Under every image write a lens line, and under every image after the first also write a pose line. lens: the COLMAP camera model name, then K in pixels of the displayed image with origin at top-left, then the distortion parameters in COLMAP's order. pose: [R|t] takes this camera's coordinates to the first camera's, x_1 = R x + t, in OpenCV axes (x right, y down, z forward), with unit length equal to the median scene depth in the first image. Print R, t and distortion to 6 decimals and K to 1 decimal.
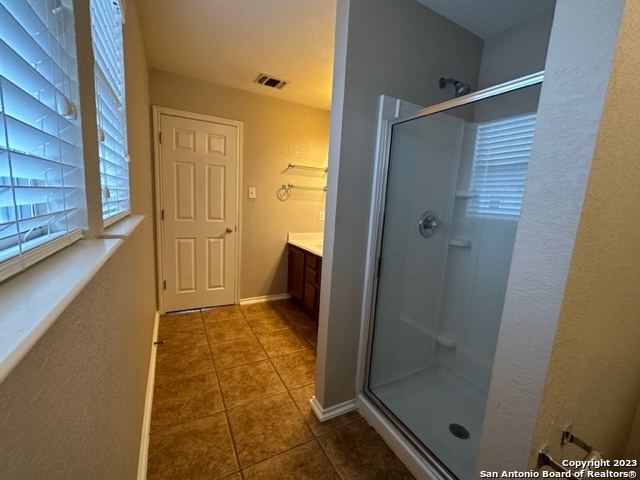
lens RADIAL K [[255.9, 0, 319.0], [0, 255.9, 238.6], [0, 0, 1]] dist [0.005688, -0.000543]
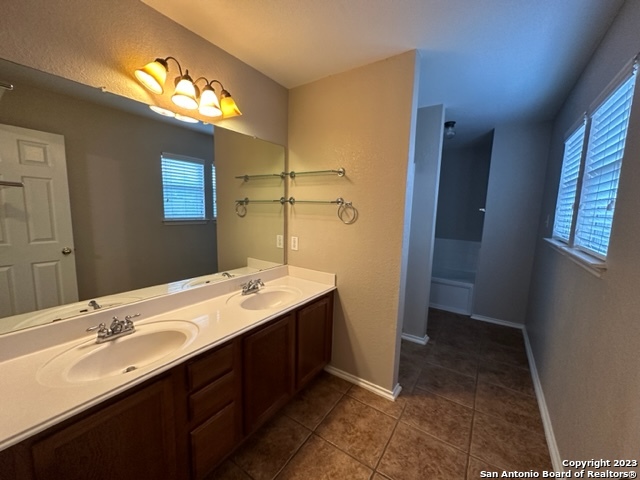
lens RADIAL K [[255.9, 0, 320.5], [0, 255.9, 240.6], [0, 0, 1]] dist [0.005688, -0.000543]
pose [[-0.435531, -0.179911, 0.882012, -0.739244], [0.083771, 0.967471, 0.238709, -0.331651], [-0.896268, 0.177852, -0.406292, 1.562703]]
